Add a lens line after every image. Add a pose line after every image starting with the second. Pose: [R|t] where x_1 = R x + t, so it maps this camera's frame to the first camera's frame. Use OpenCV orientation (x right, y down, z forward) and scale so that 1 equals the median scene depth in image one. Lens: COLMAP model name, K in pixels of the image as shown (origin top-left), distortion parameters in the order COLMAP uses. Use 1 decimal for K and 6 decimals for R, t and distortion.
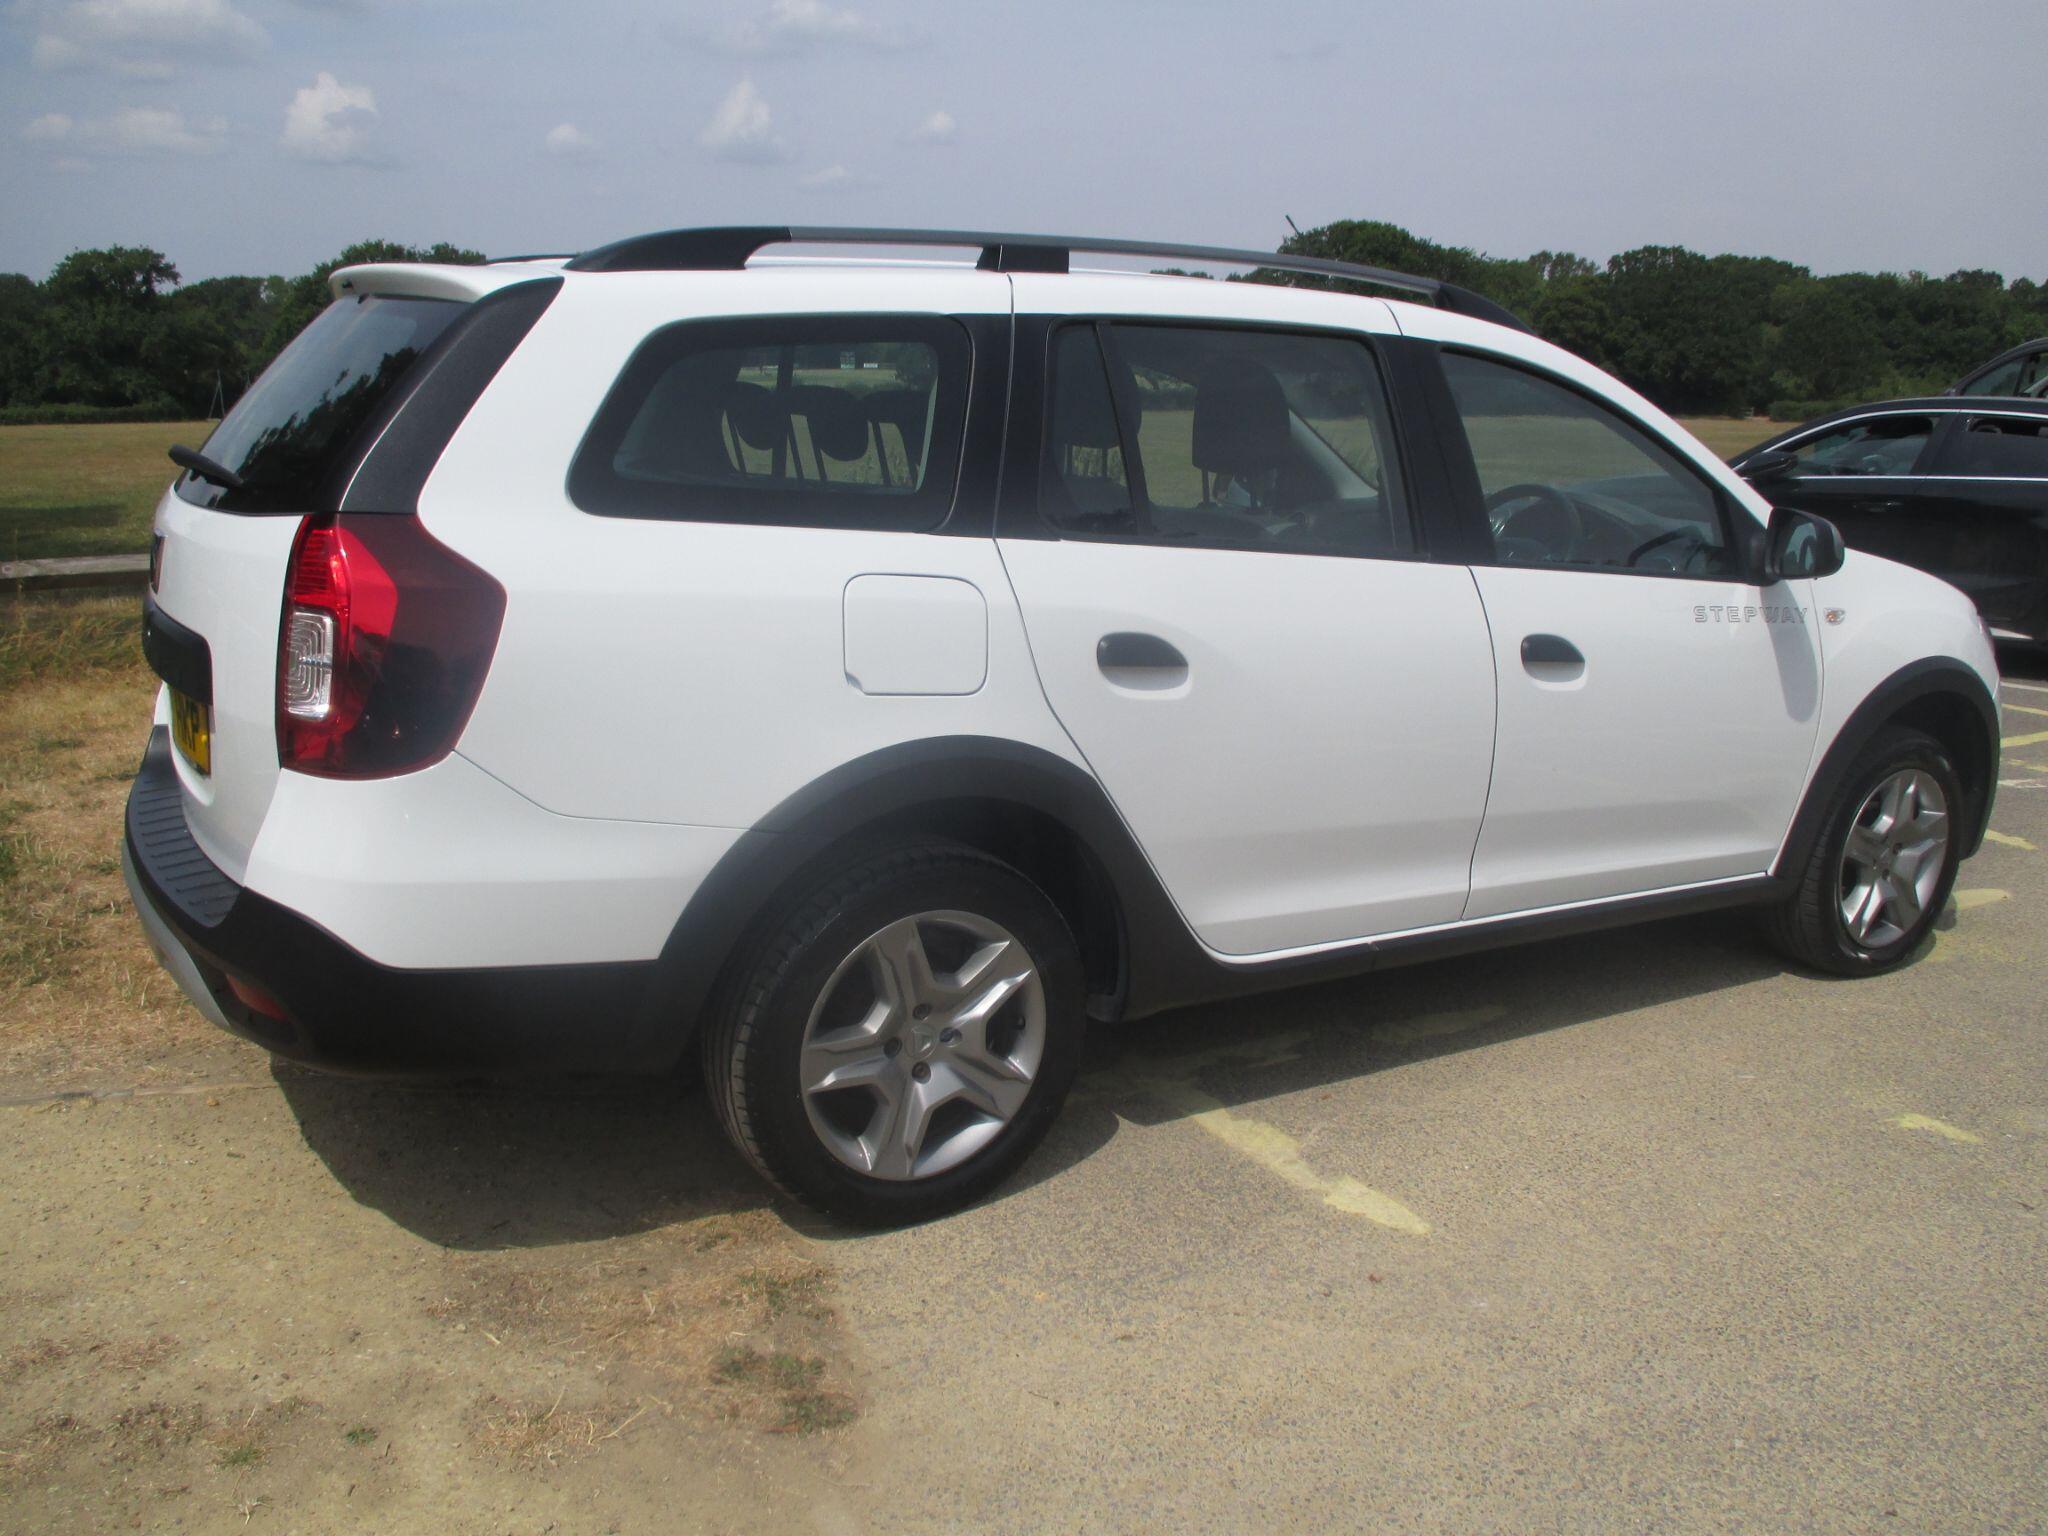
lens RADIAL K [[1677.0, 0, 1041.8], [0, 1677.0, 860.0], [0, 0, 1]] dist [-0.020134, -0.012784]
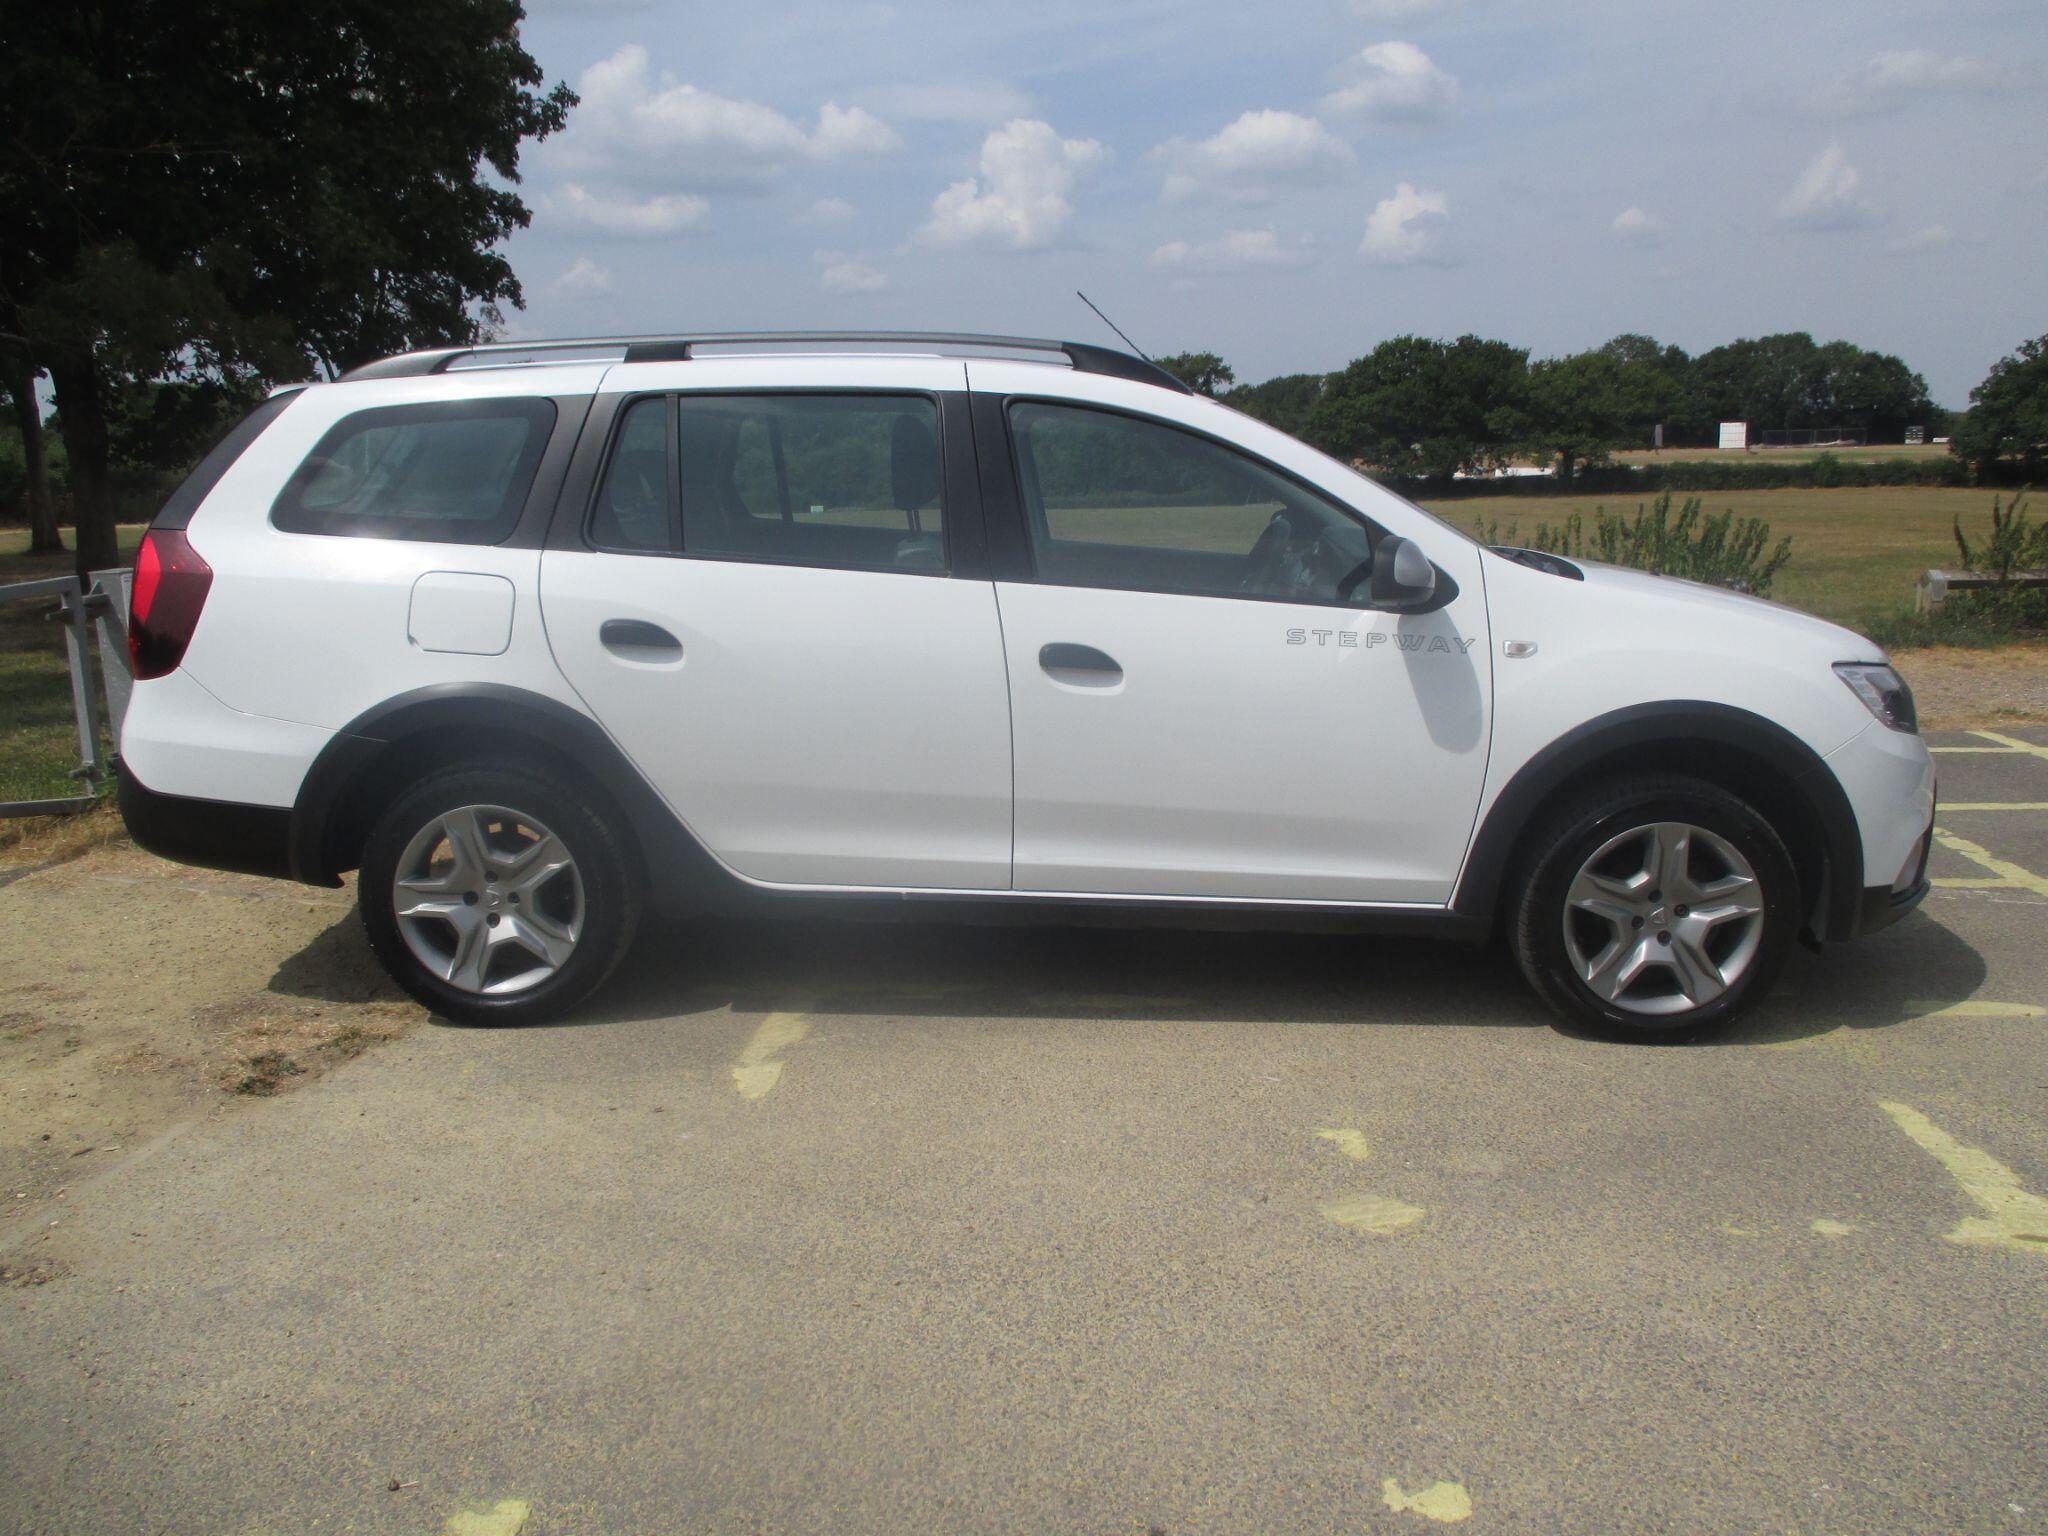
lens RADIAL K [[1686.2, 0, 1044.5], [0, 1686.2, 867.3], [0, 0, 1]] dist [-0.023586, -0.012651]
pose [[0.832467, 0.103301, -0.544360, 1.050568], [-0.127151, 0.991864, -0.006224, 0.029422], [0.539288, 0.074397, 0.838829, 0.040653]]
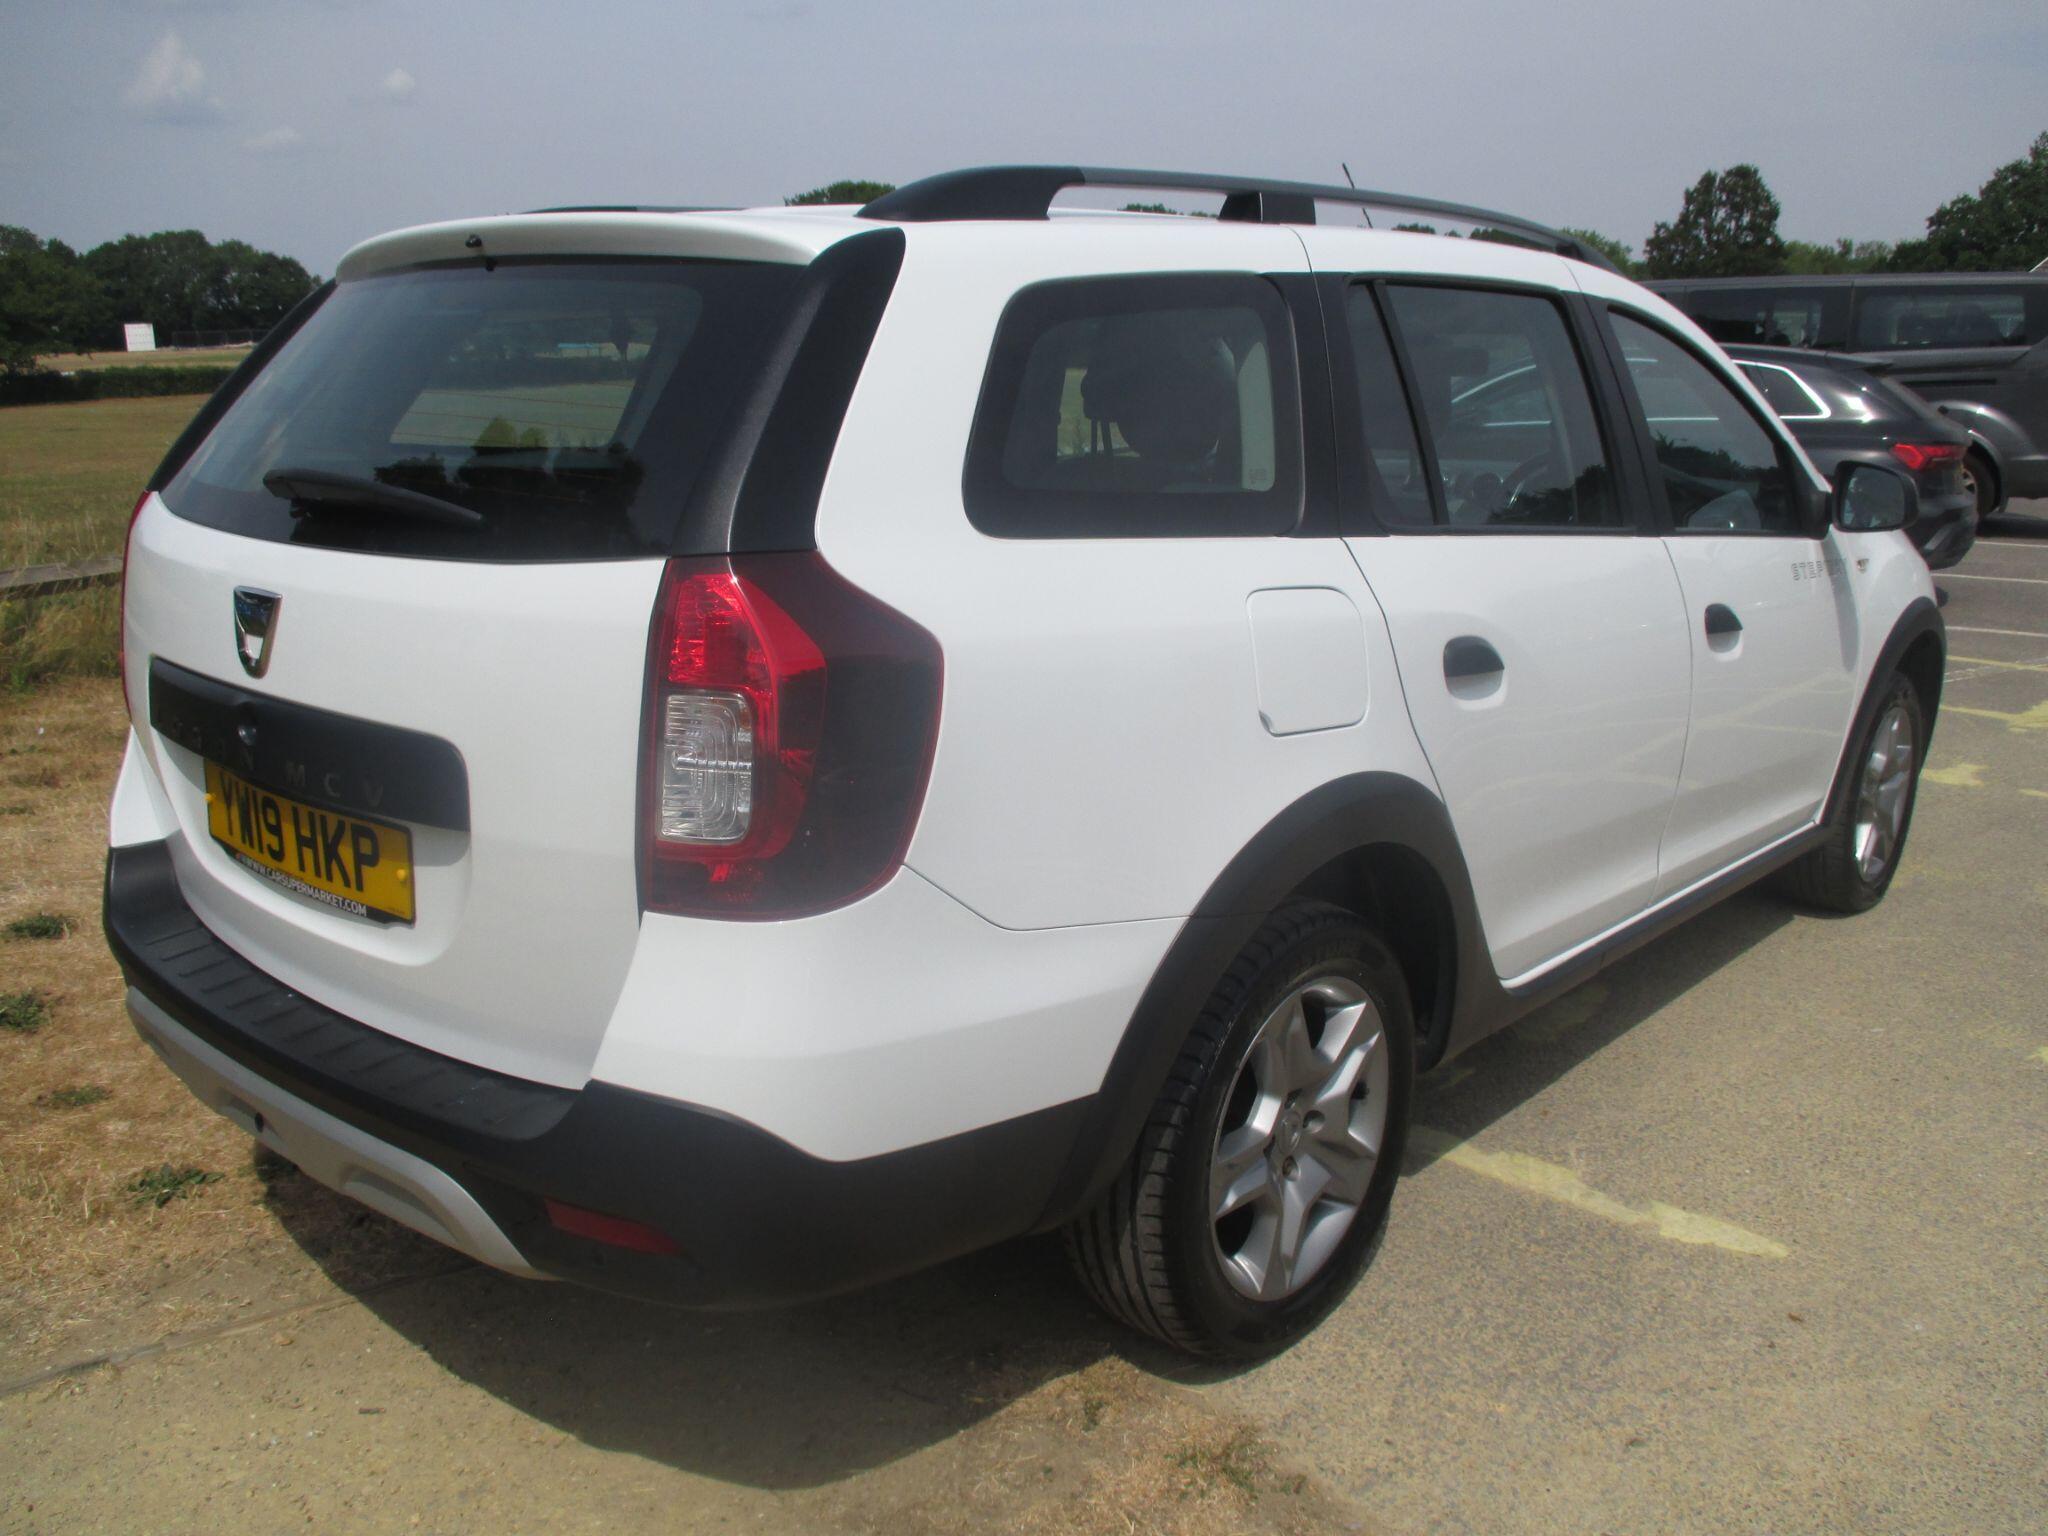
lens RADIAL K [[1654.0, 0, 1051.1], [0, 1654.0, 852.8], [0, 0, 1]] dist [0.039221, -0.098682]
pose [[0.957906, -0.103811, 0.267654, -0.379962], [0.099471, 0.994595, 0.029761, -0.067366], [-0.269297, -0.001884, 0.963055, 0.208881]]
